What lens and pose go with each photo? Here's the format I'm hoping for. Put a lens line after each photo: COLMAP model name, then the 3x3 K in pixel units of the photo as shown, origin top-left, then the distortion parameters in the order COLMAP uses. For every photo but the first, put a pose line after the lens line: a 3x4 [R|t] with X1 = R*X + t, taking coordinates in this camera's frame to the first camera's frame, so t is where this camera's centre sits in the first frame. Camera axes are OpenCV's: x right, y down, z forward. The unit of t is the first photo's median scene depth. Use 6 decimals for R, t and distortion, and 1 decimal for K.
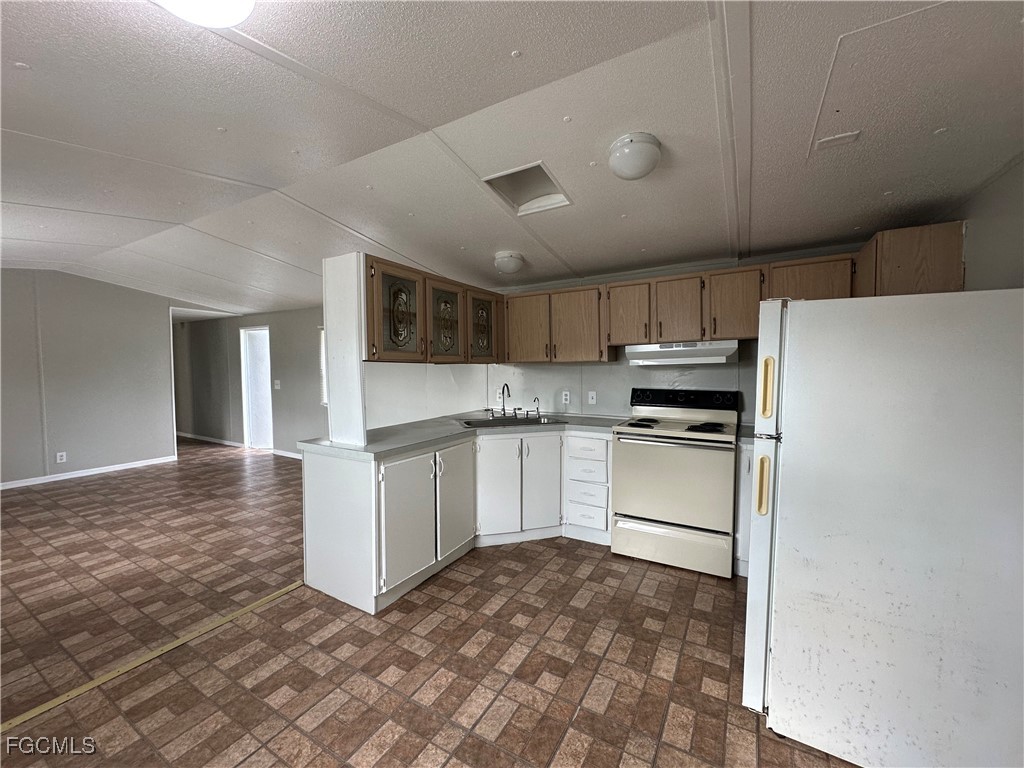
lens RADIAL K [[407.8, 0, 512.9], [0, 407.8, 383.2], [0, 0, 1]] dist [-0.008990, 0.002415]
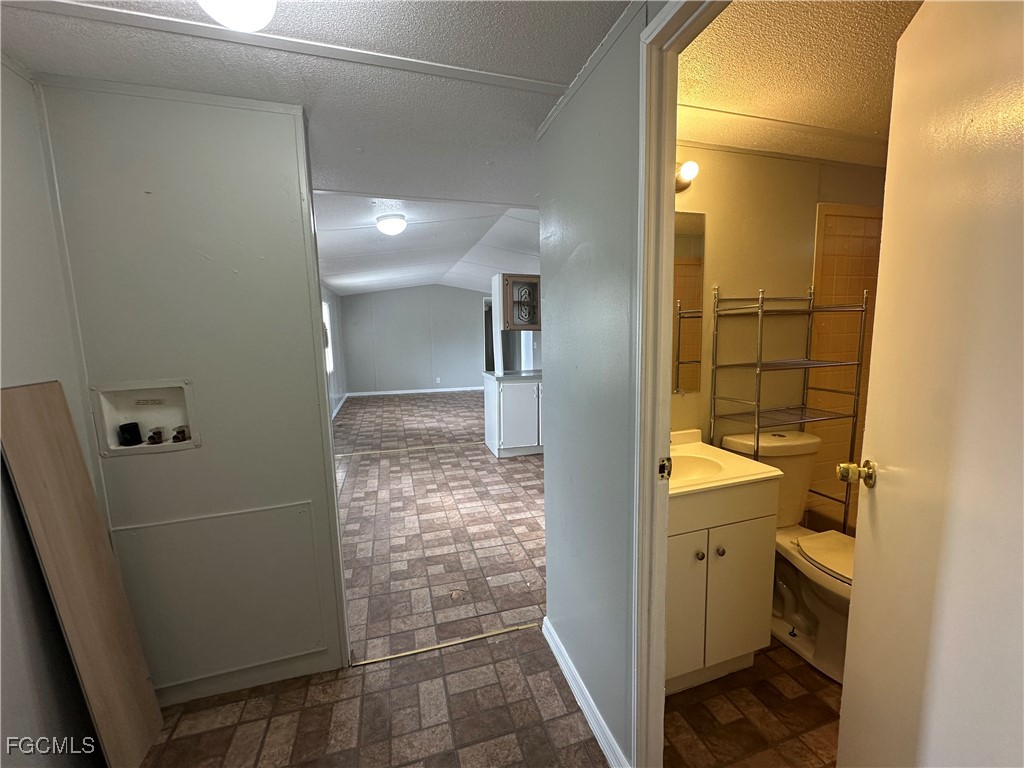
lens RADIAL K [[407.8, 0, 512.9], [0, 407.8, 383.2], [0, 0, 1]] dist [-0.008990, 0.002415]
pose [[0.727727, 0.079915, -0.681195, 1.051081], [-0.021767, 0.995379, 0.093520, 0.010983], [0.685521, -0.053230, 0.726104, -0.392943]]
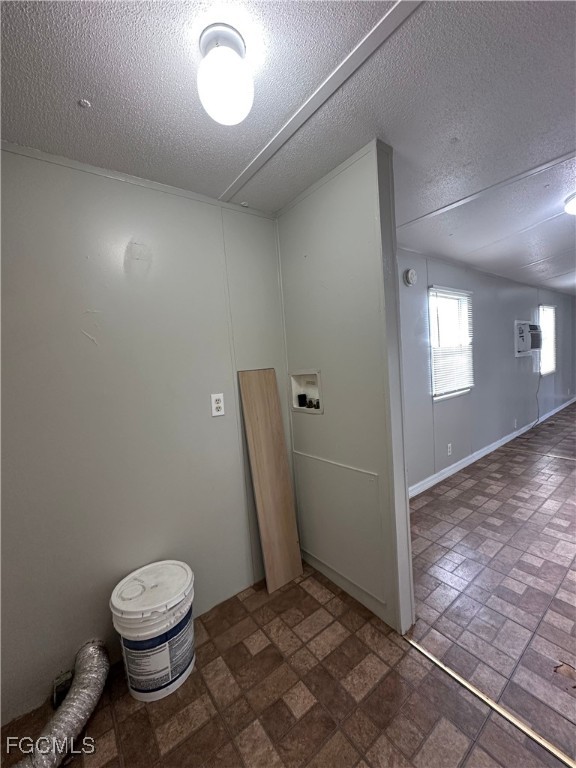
lens RADIAL K [[305.9, 0, 288.0], [0, 305.9, 384.0], [0, 0, 1]] dist [-0.008990, 0.002415]
pose [[-0.394753, 0.103940, -0.912889, 0.963157], [0.027117, 0.994466, 0.101502, 0.032525], [0.918387, 0.015314, -0.395387, -0.058557]]
